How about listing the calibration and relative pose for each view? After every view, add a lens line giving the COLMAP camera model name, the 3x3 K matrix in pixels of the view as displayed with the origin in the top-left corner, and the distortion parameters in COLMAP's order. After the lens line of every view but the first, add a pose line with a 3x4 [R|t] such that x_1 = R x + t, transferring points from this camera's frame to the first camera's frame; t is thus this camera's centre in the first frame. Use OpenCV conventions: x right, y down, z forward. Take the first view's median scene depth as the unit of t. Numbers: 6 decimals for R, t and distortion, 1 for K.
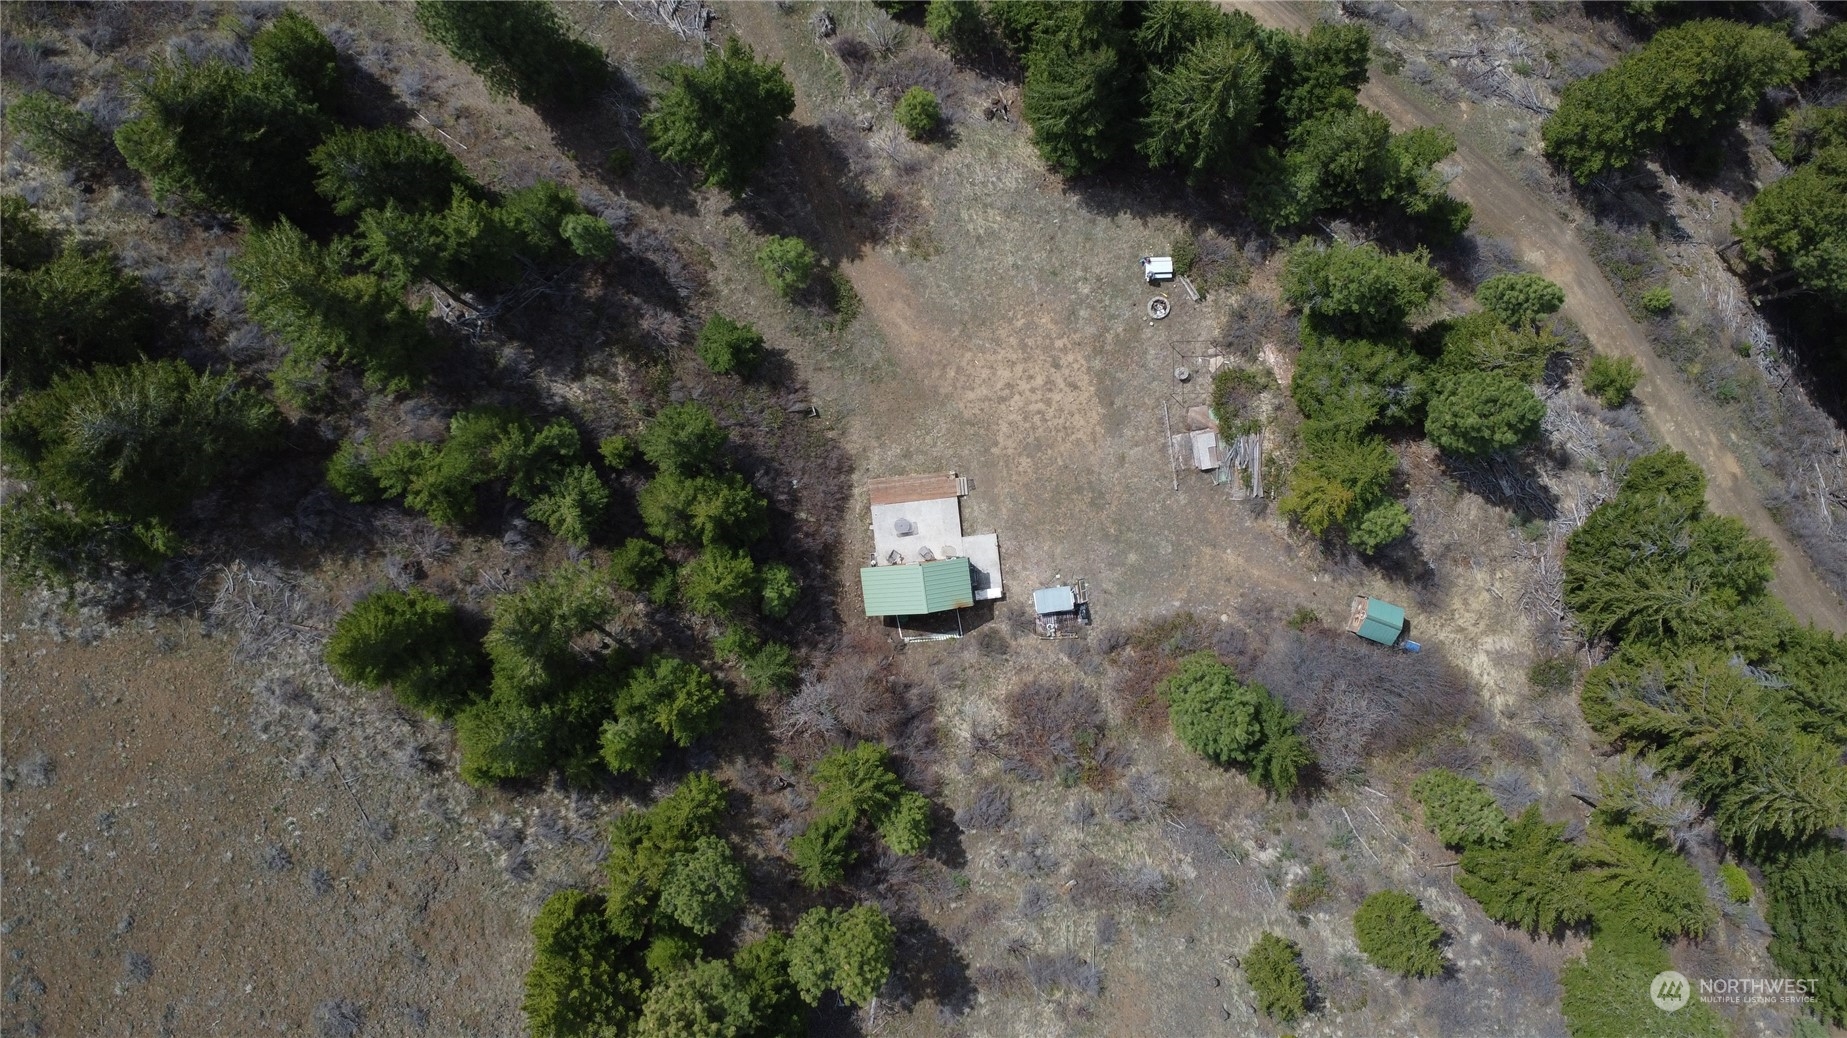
lens RADIAL K [[1390.2, 0, 921.6], [0, 1390.2, 503.9], [0, 0, 1]] dist [-0.003901, 0.005446]
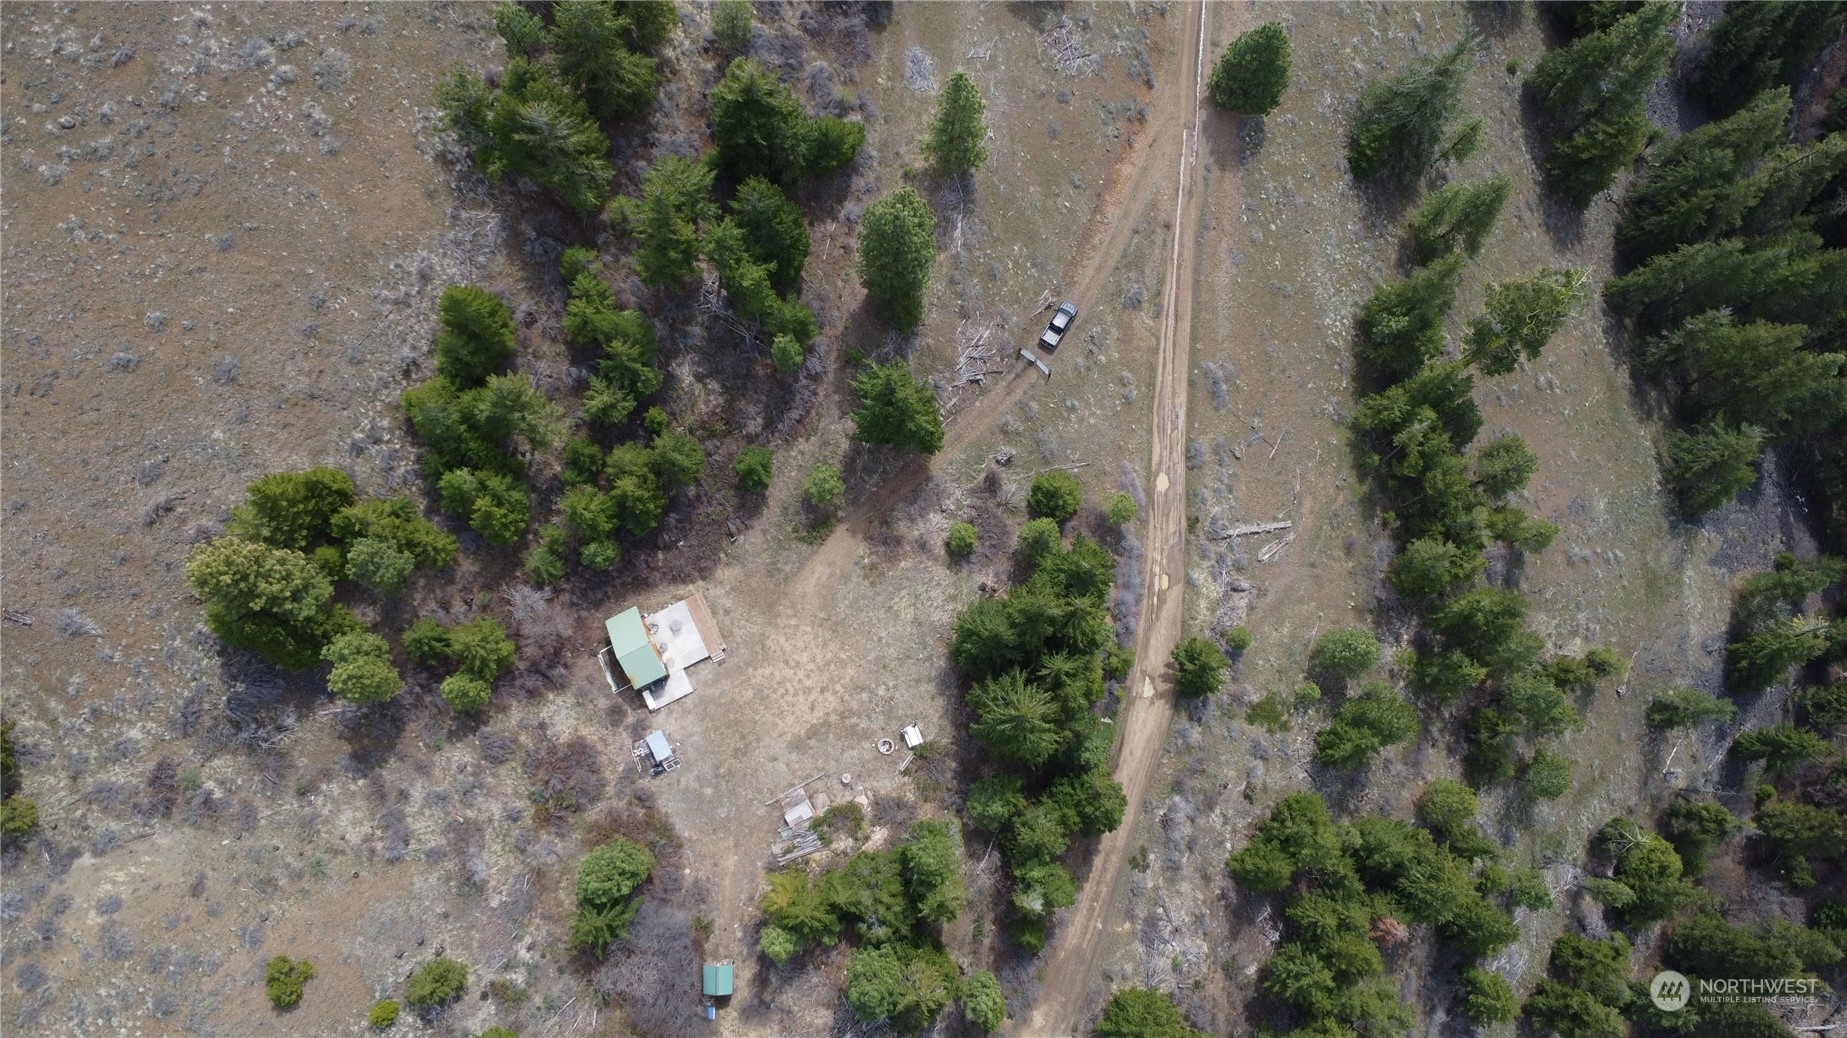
lens RADIAL K [[1390.2, 0, 911.2], [0, 1390.2, 518.9], [0, 0, 1]] dist [-0.003901, 0.005446]
pose [[0.341426, 0.927435, -0.152621, 0.192106], [-0.939662, 0.333085, -0.078035, -0.140486], [-0.021537, 0.170056, 0.985199, -0.425788]]
